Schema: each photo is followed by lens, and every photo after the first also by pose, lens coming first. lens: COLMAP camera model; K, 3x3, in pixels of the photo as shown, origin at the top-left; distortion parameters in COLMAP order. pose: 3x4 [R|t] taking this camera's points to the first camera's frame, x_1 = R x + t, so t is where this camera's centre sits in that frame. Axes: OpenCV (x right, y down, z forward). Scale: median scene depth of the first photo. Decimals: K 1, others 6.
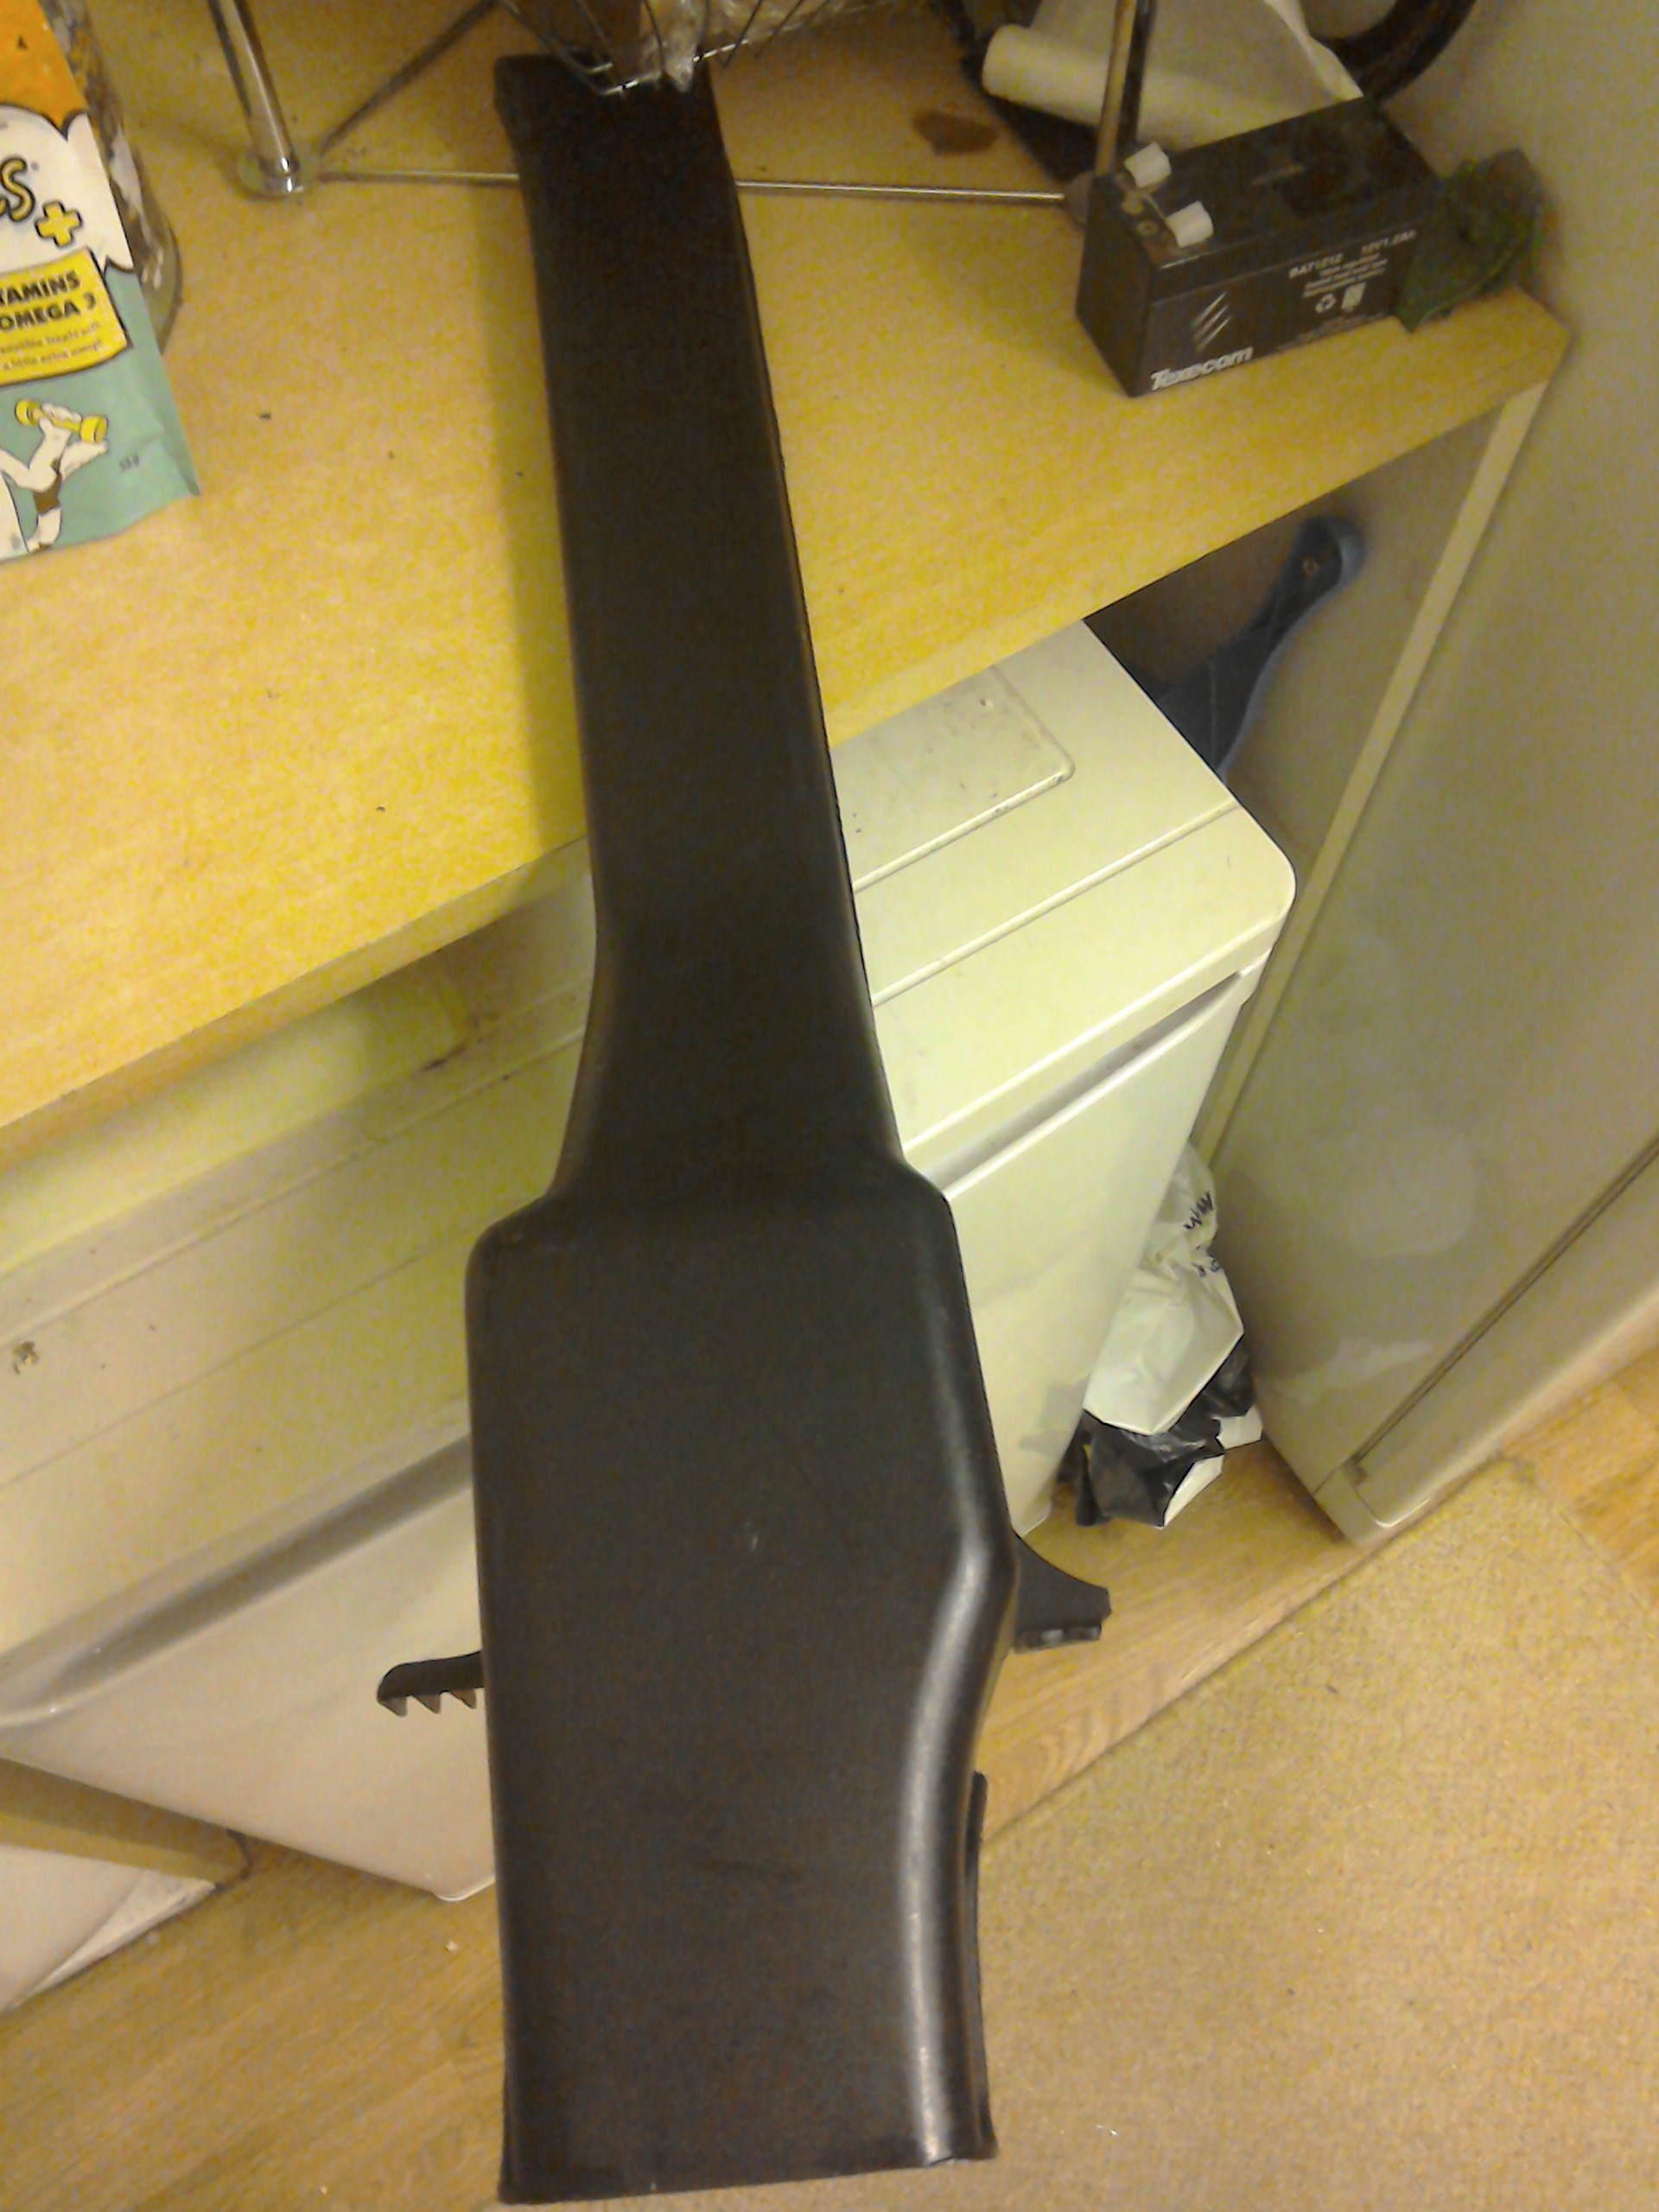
lens RADIAL K [[1860.7, 0, 829.5], [0, 1860.7, 1106.0], [0, 0, 1]] dist [0.016499, -0.015812]
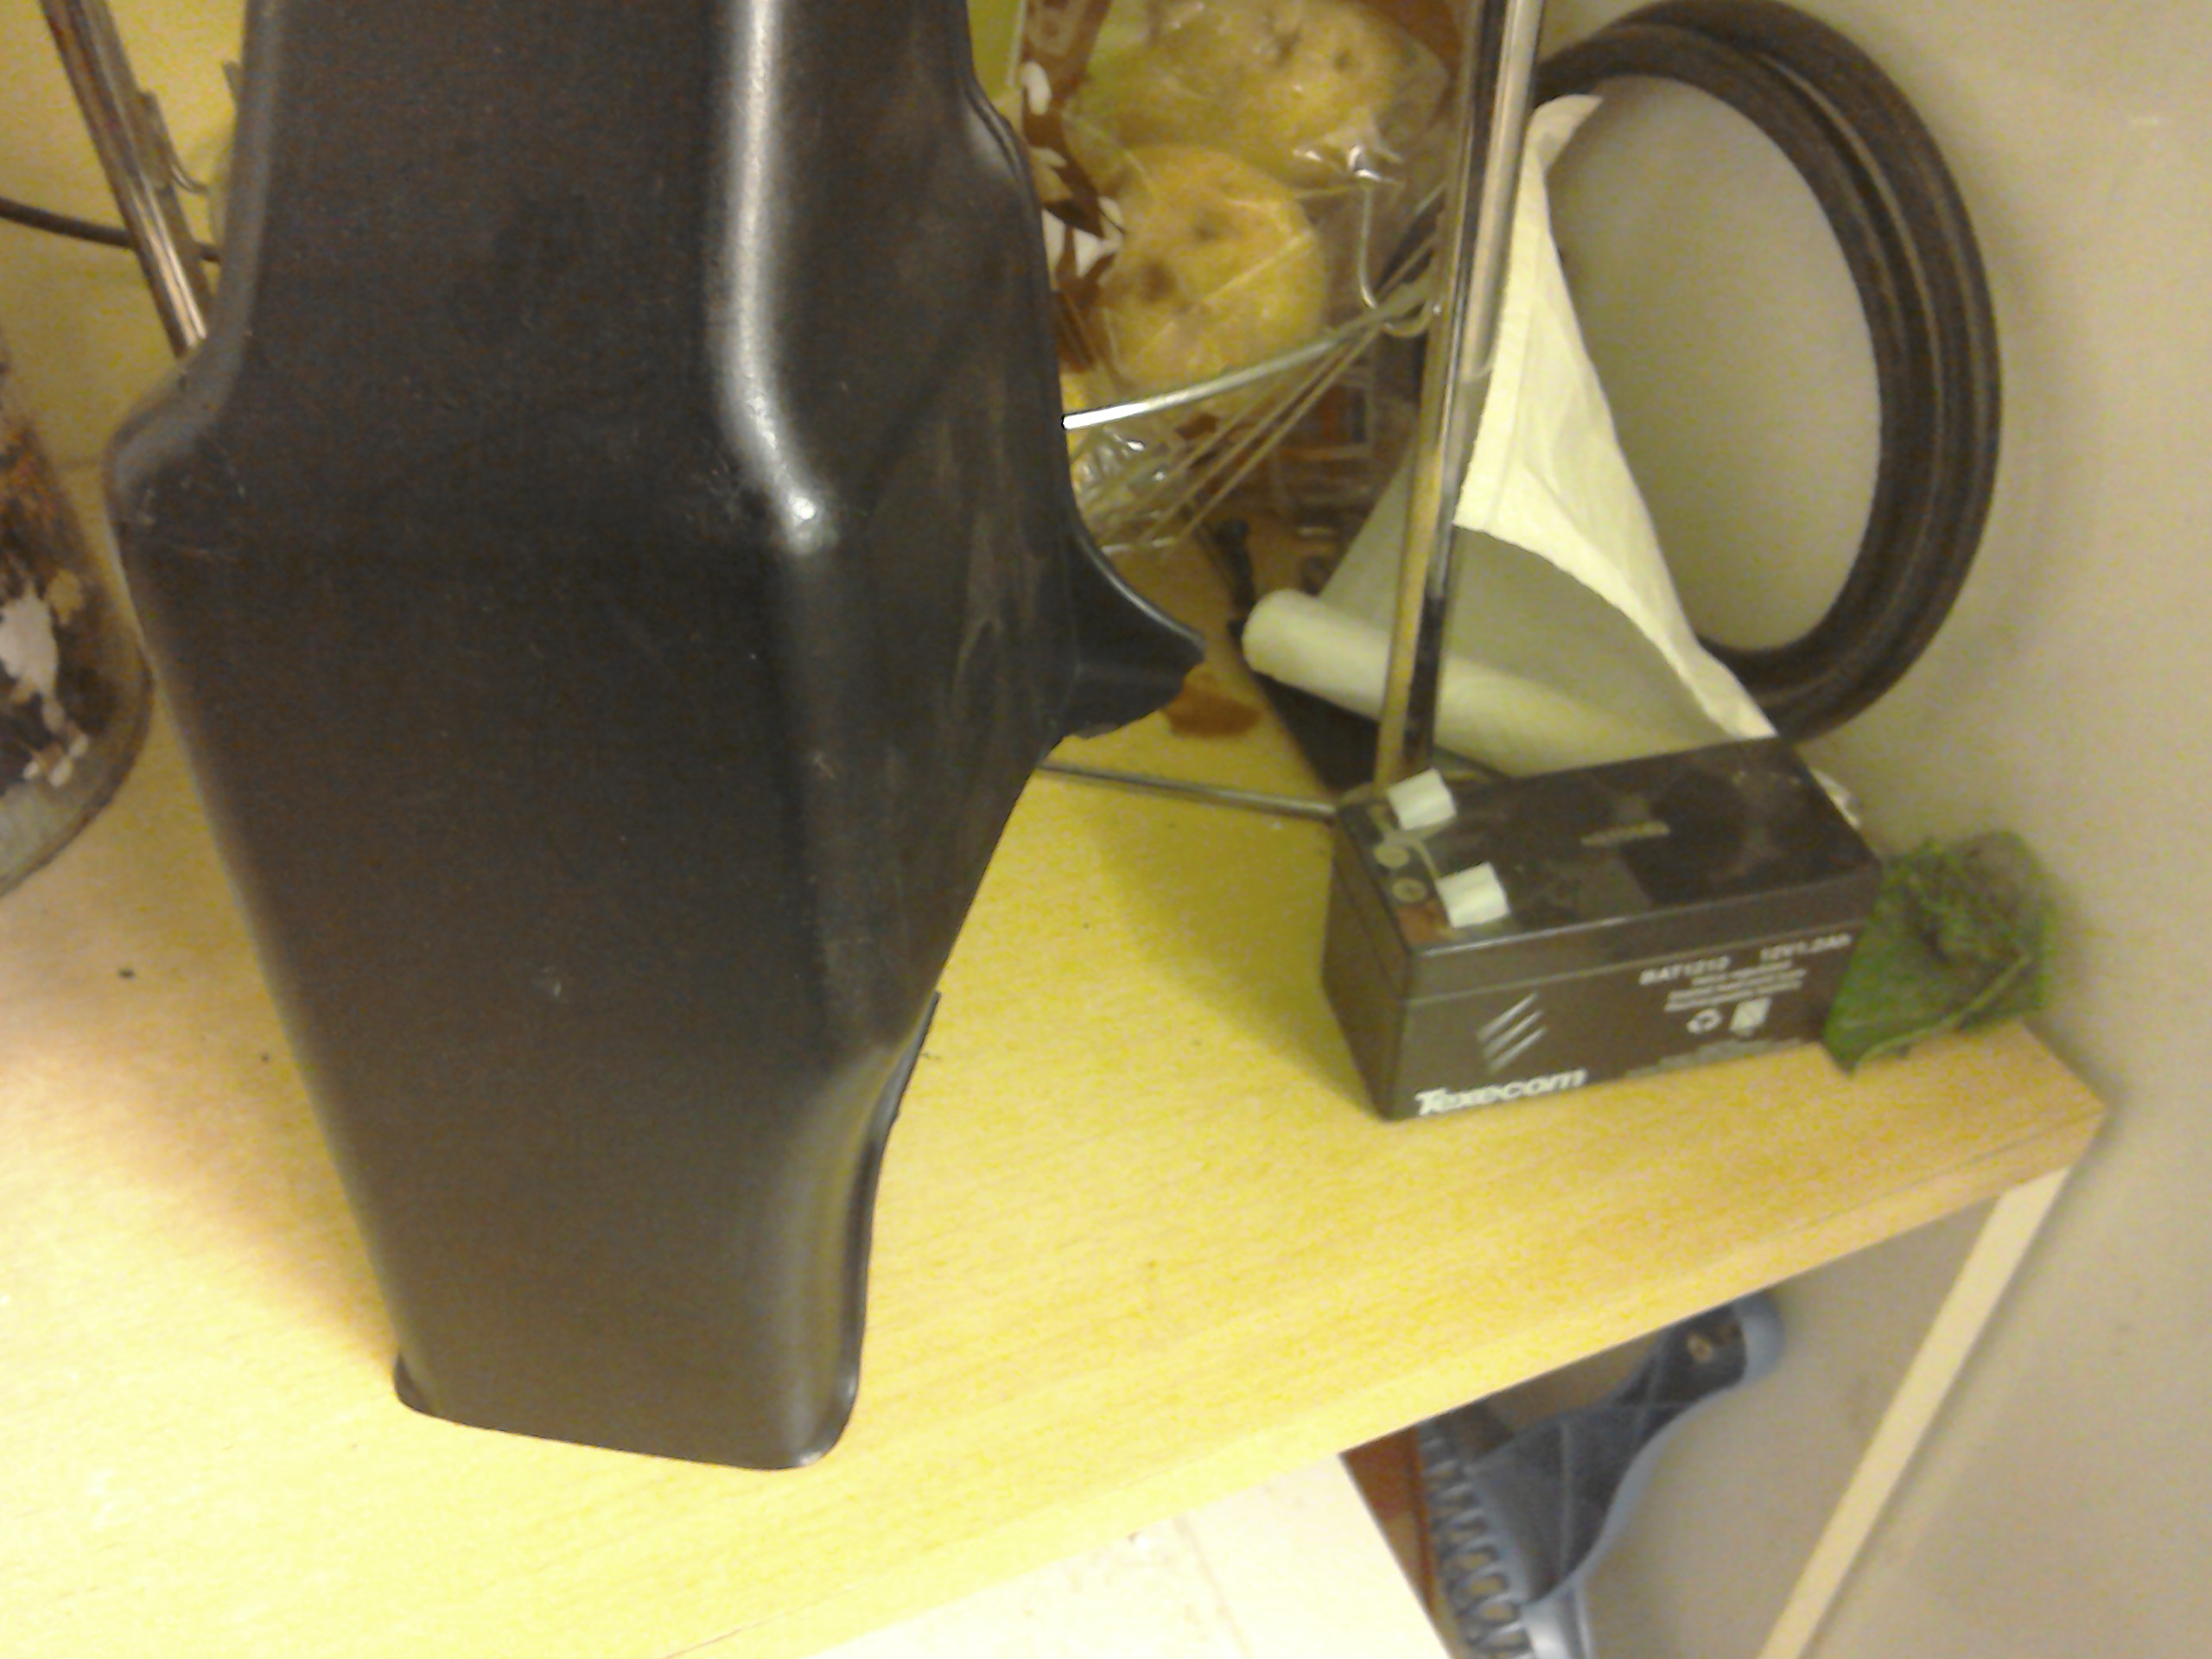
lens RADIAL K [[1860.7, 0, 1112.5], [0, 1860.7, 815.6], [0, 0, 1]] dist [0.016499, -0.015812]
pose [[0.986165, 0.115782, -0.118634, 0.134022], [-0.152022, 0.917018, -0.368737, -0.229271], [0.066096, 0.381670, 0.921932, 0.374515]]
